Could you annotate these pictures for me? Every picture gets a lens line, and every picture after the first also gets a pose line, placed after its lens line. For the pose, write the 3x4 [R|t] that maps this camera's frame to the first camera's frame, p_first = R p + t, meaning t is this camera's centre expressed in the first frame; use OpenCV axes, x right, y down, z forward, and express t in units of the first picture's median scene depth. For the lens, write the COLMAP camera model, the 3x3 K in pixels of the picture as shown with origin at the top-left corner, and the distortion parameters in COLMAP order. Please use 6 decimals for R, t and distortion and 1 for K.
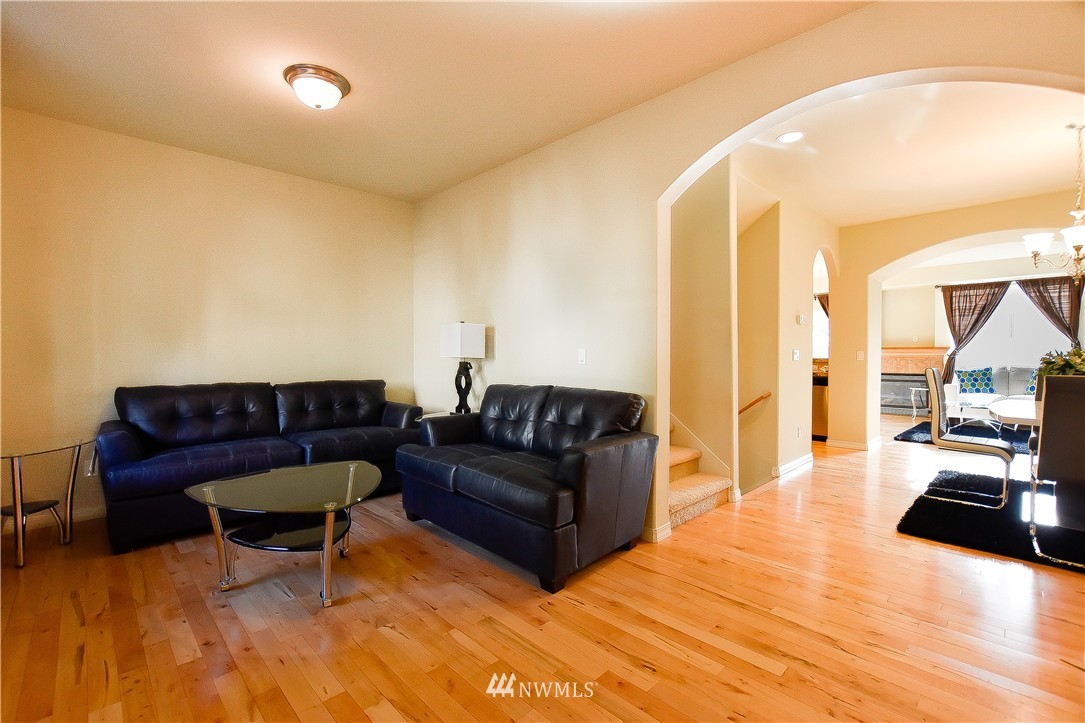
lens RADIAL K [[476.2, 0, 546.4], [0, 476.2, 353.6], [0, 0, 1]] dist [-0.014465, 0.000030]
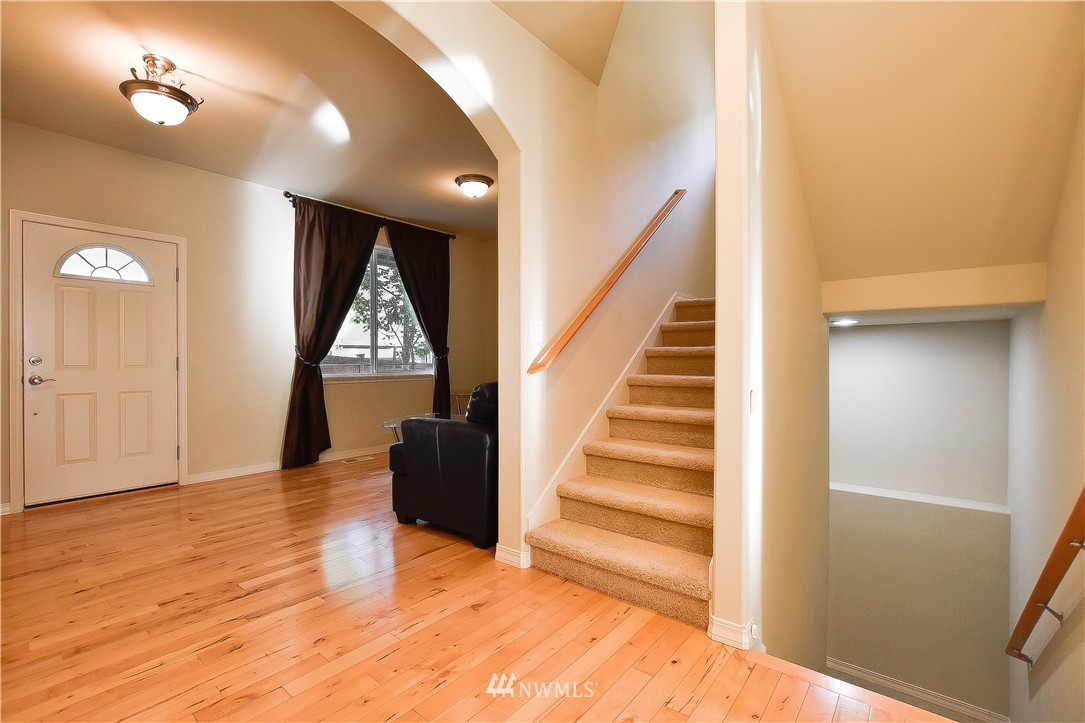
lens RADIAL K [[478.9, 0, 538.0], [0, 478.9, 363.1], [0, 0, 1]] dist [-0.012343, 0.000615]
pose [[0.102912, 0.007009, -0.994666, 0.466937], [-0.000655, 0.999975, 0.006978, 0.014253], [0.994690, -0.000067, 0.102914, 0.417917]]
